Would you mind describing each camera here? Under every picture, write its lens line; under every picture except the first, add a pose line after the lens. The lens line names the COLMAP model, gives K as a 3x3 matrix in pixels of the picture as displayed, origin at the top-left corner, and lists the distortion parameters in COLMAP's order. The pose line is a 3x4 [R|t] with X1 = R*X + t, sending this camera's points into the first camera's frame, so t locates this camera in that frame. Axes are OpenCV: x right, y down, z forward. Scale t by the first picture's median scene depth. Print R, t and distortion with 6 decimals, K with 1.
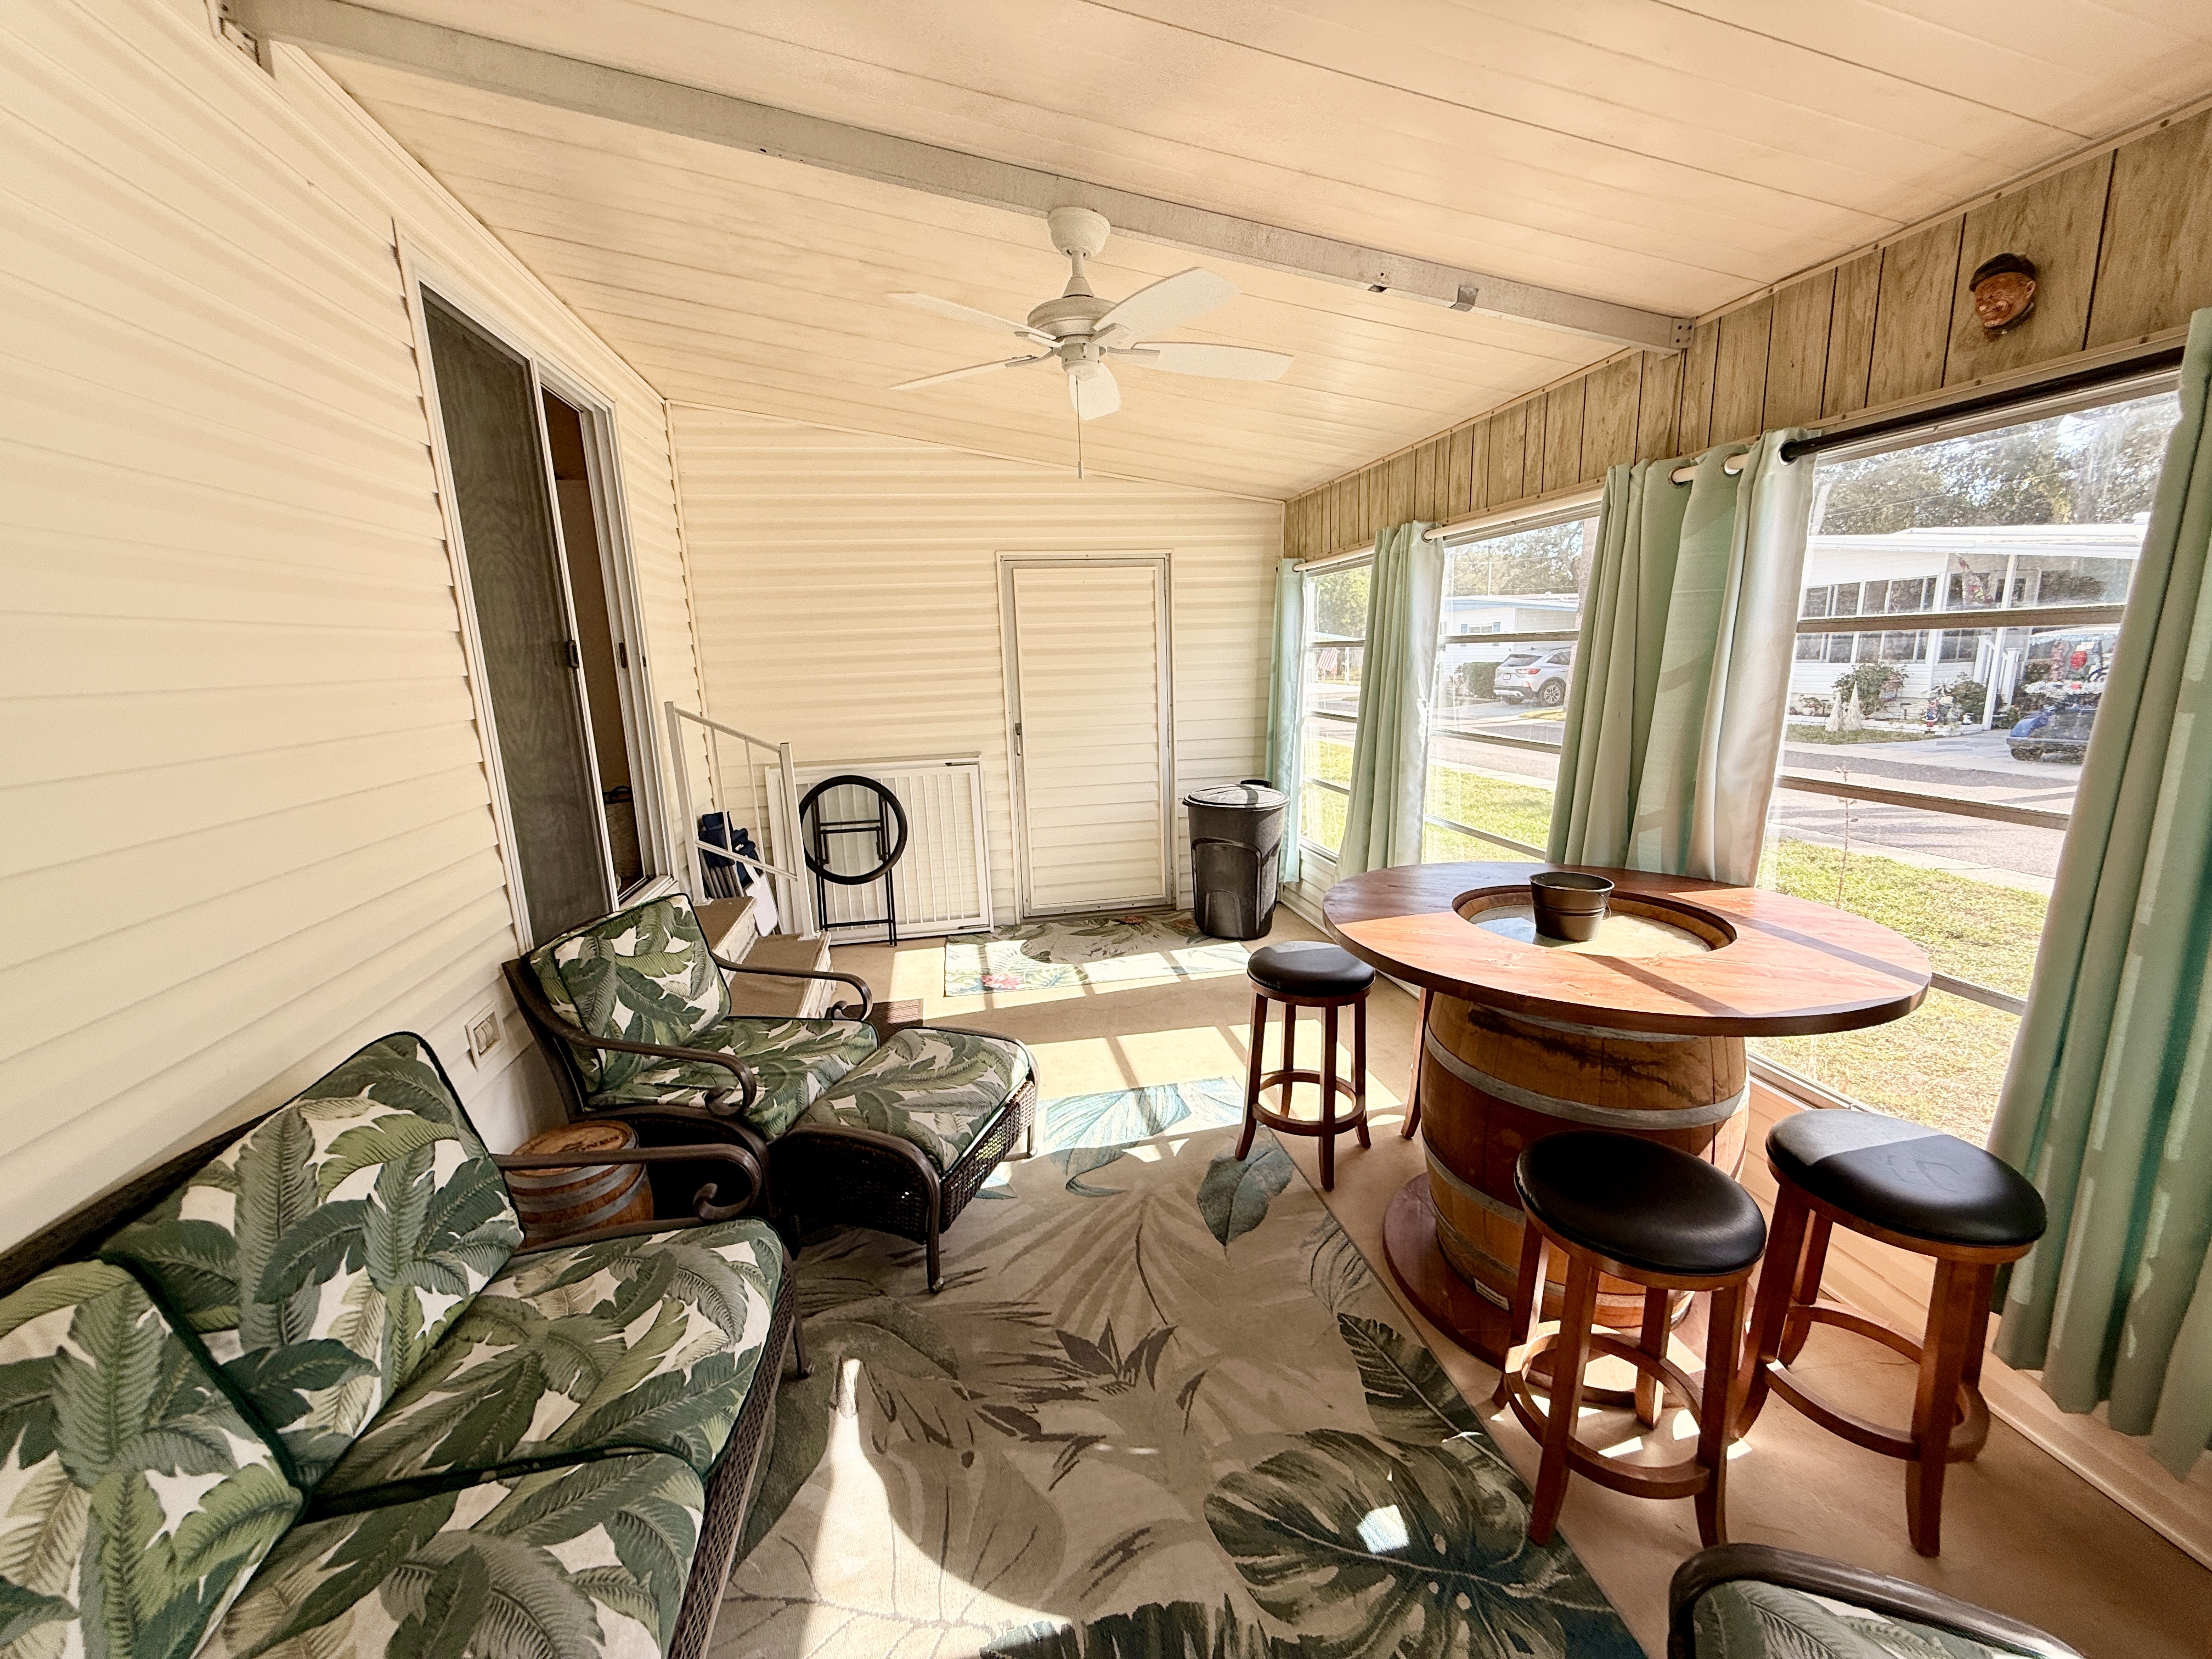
lens RADIAL K [[878.2, 0, 1106.6], [0, 878.2, 834.0], [0, 0, 1]] dist [0.002008, 0.000176]
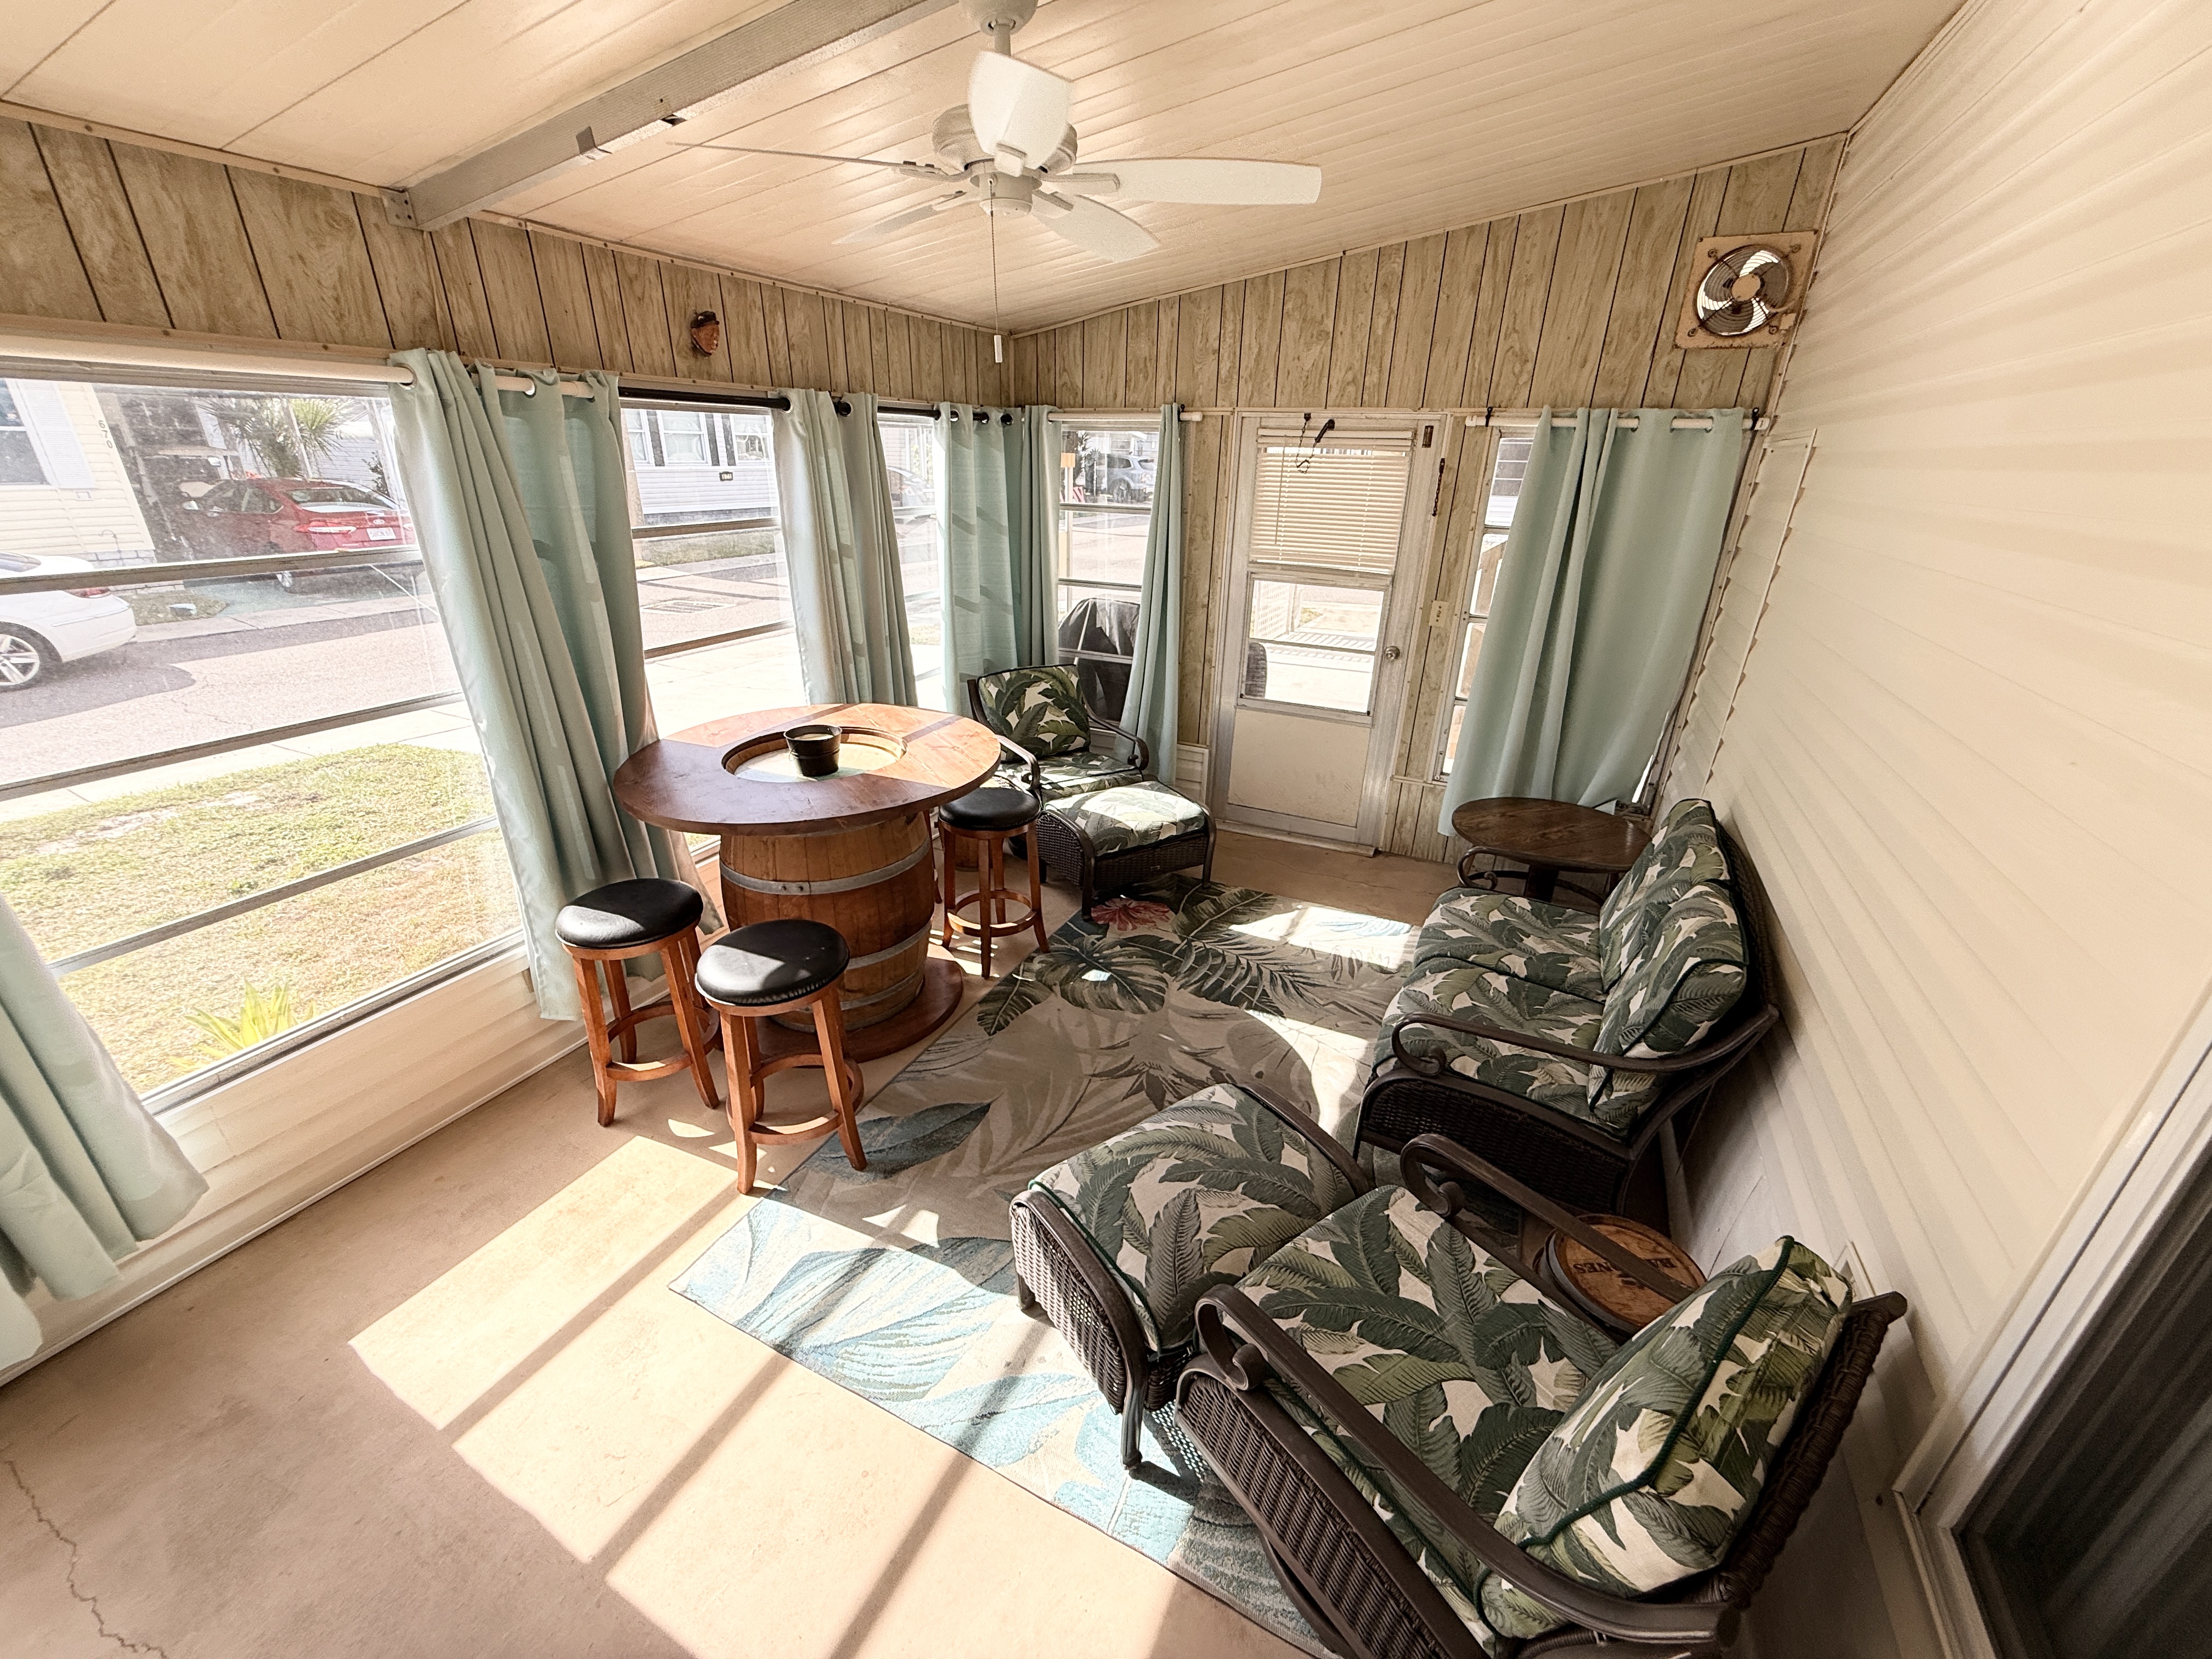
lens RADIAL K [[878.2, 0, 1104.3], [0, 878.2, 824.5], [0, 0, 1]] dist [0.002008, 0.000176]
pose [[-0.796071, -0.223220, 0.562533, -0.739104], [0.131033, 0.843875, 0.520293, -0.560748], [-0.590847, 0.487901, -0.642536, 1.991253]]
